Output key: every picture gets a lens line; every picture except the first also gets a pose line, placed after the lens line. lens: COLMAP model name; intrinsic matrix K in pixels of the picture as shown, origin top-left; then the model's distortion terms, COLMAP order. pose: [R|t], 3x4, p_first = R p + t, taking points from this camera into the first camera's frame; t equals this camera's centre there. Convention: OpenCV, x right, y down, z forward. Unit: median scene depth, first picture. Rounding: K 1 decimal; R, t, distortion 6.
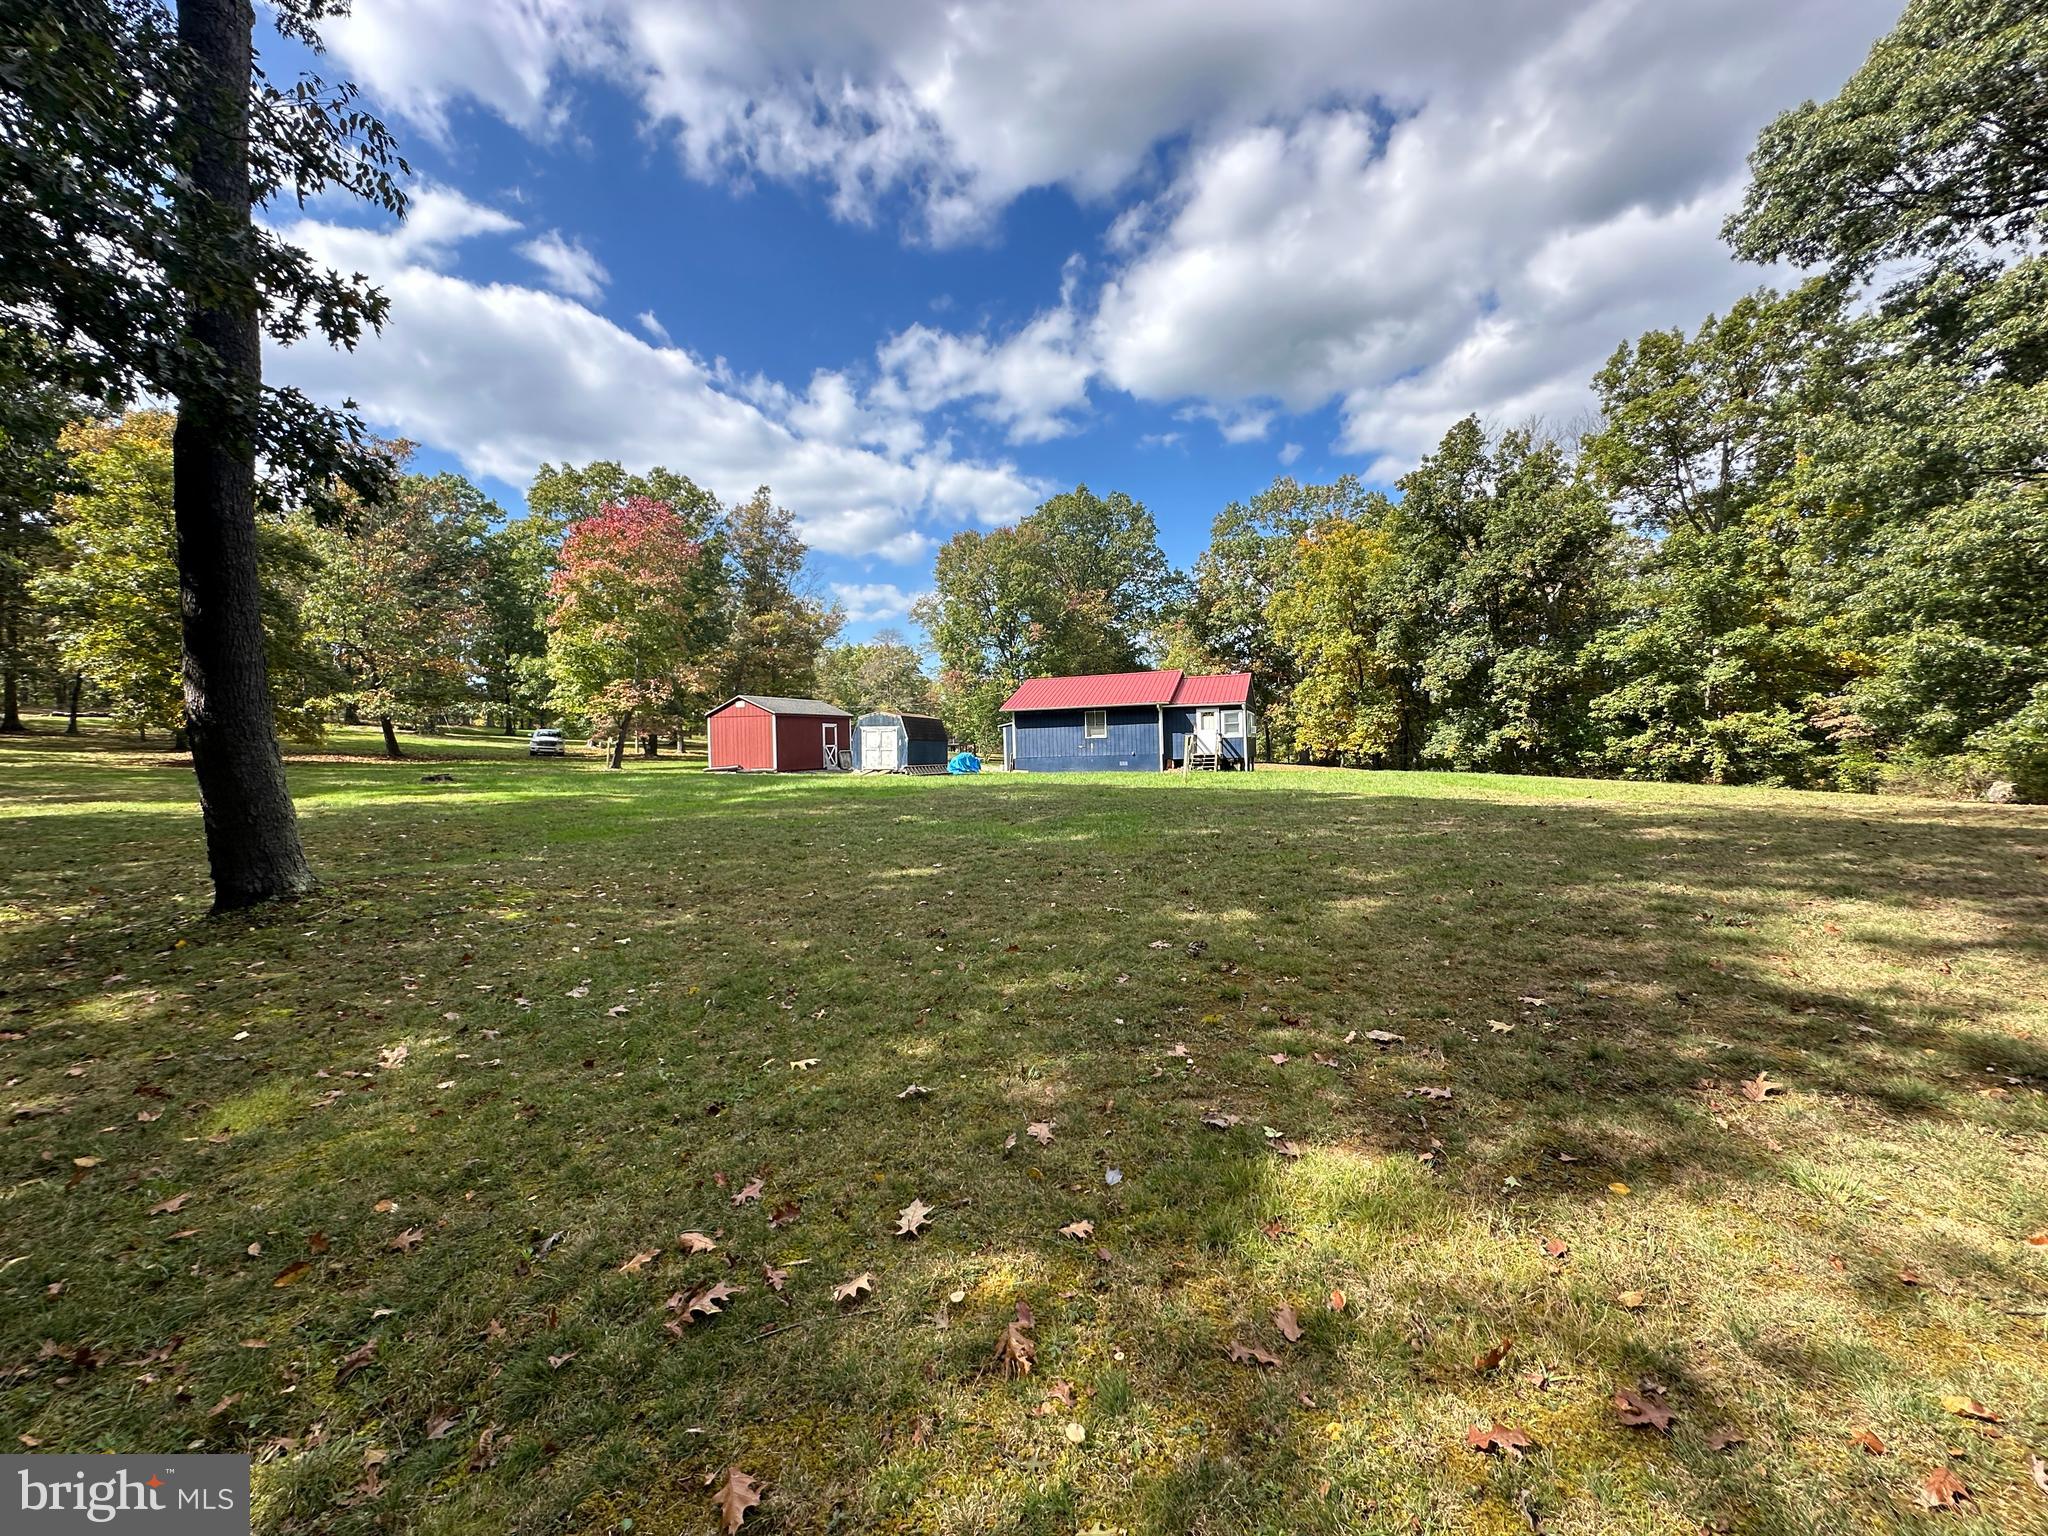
lens RADIAL K [[819.9, 0, 1070.7], [0, 819.9, 863.7], [0, 0, 1]] dist [-0.008209, 0.001593]
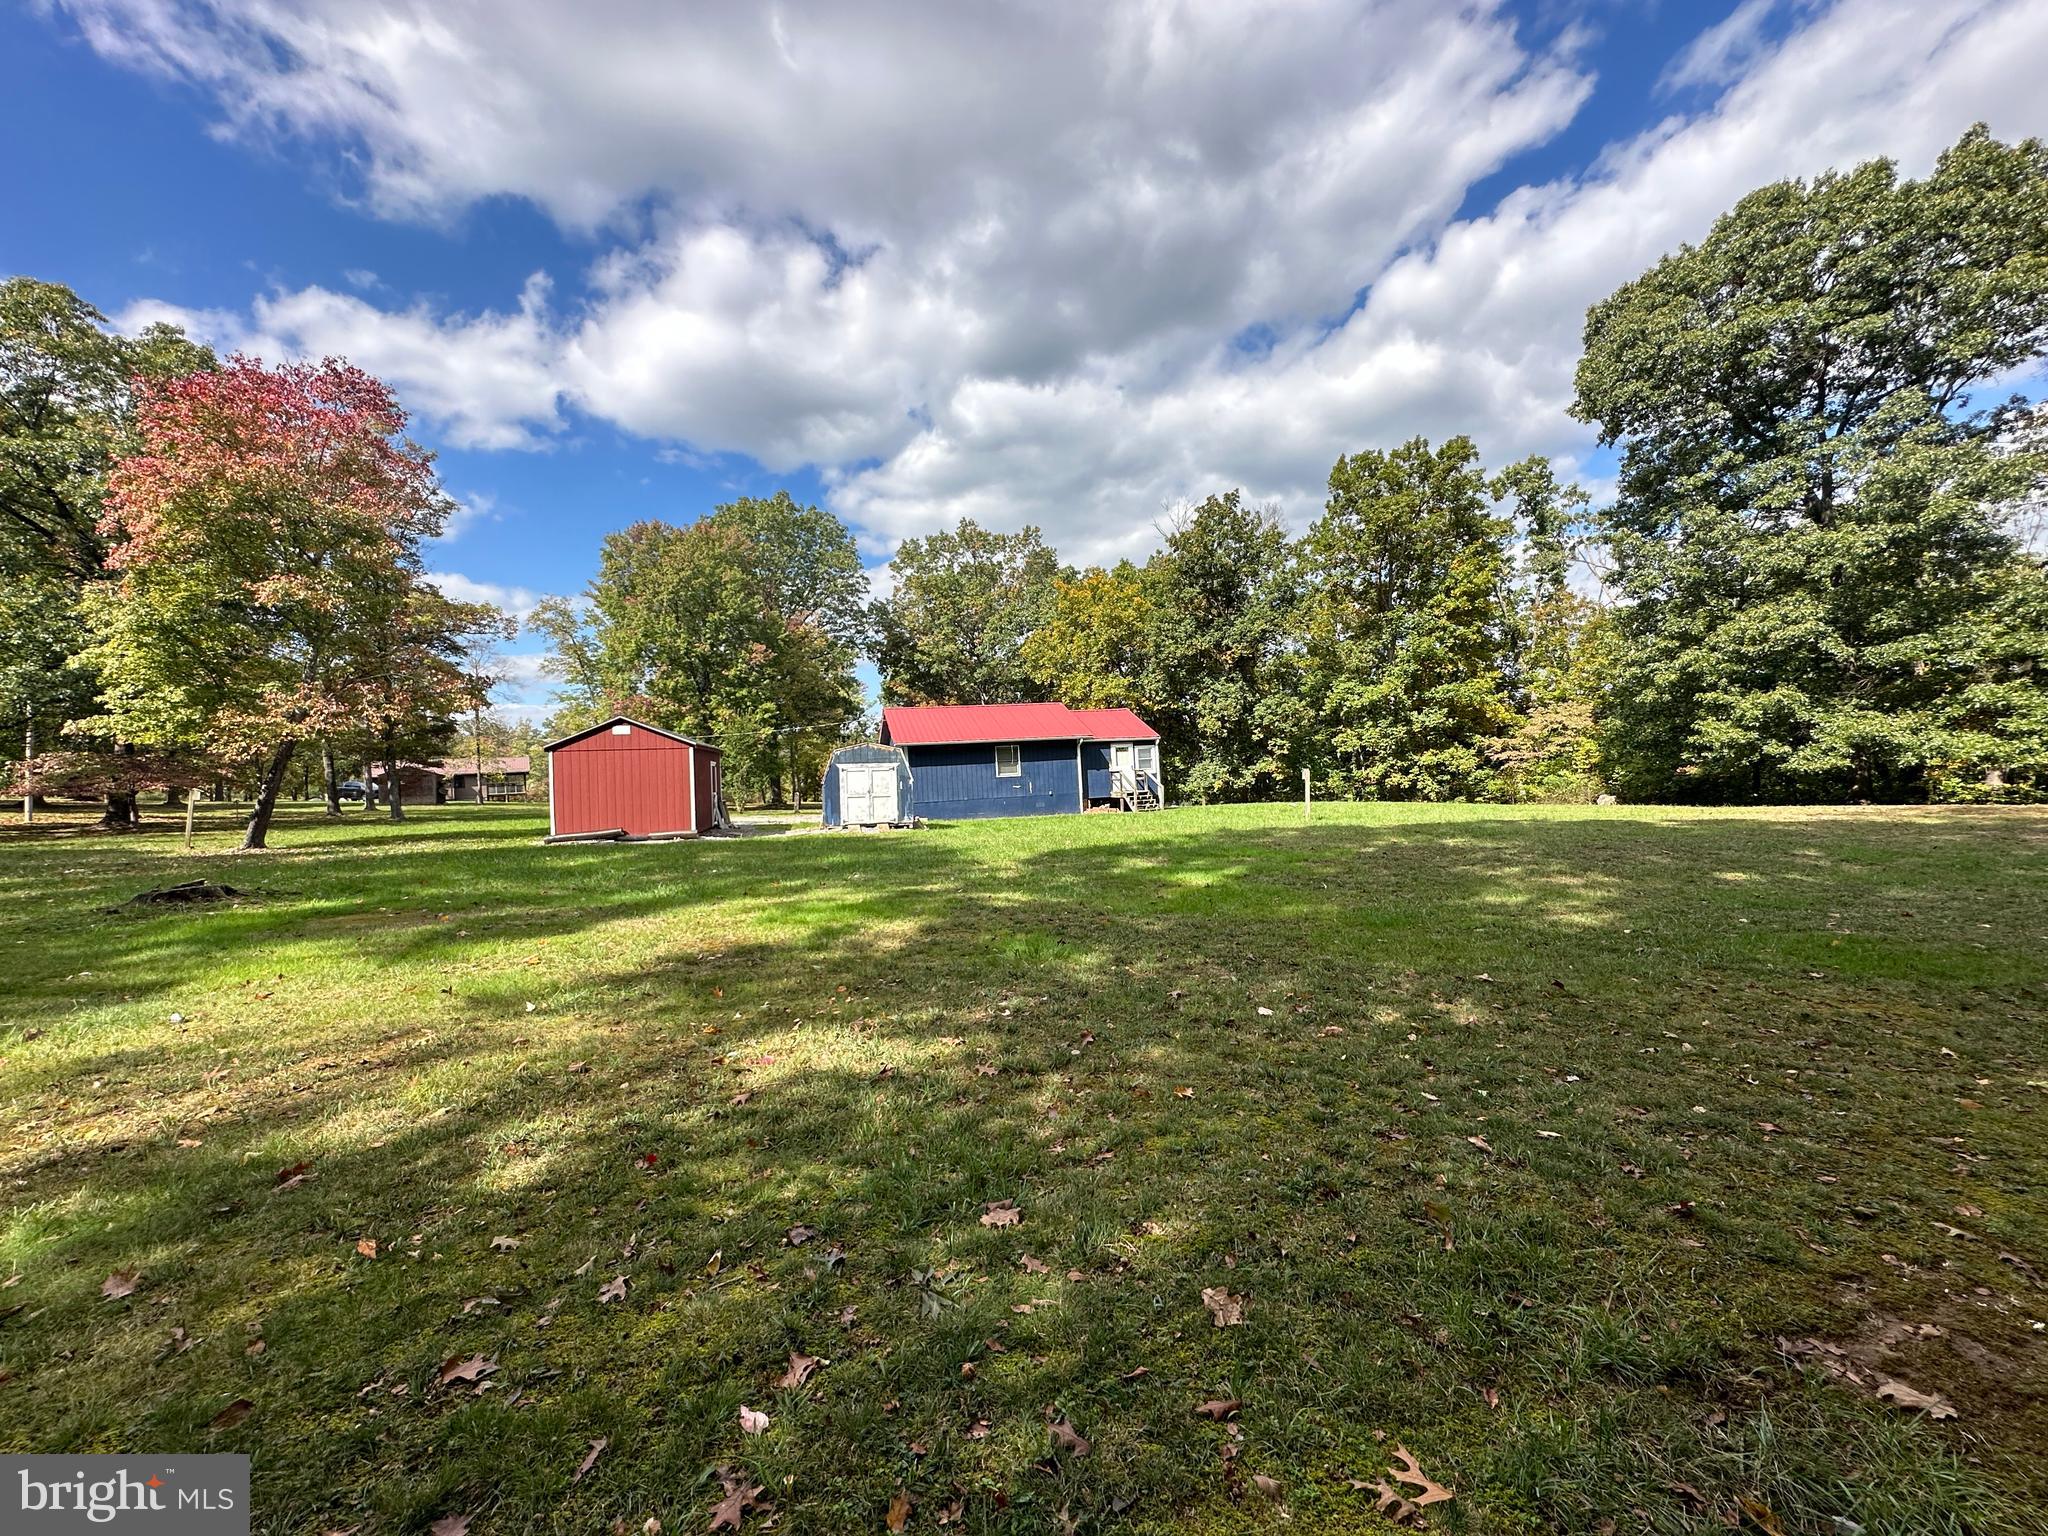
lens RADIAL K [[819.9, 0, 1027.5], [0, 819.9, 740.6], [0, 0, 1]] dist [-0.008209, 0.001593]
pose [[0.827188, 0.009607, 0.561844, -0.357106], [0.102221, 0.980599, -0.167264, -0.039453], [-0.552550, 0.195791, 0.810157, 0.251196]]
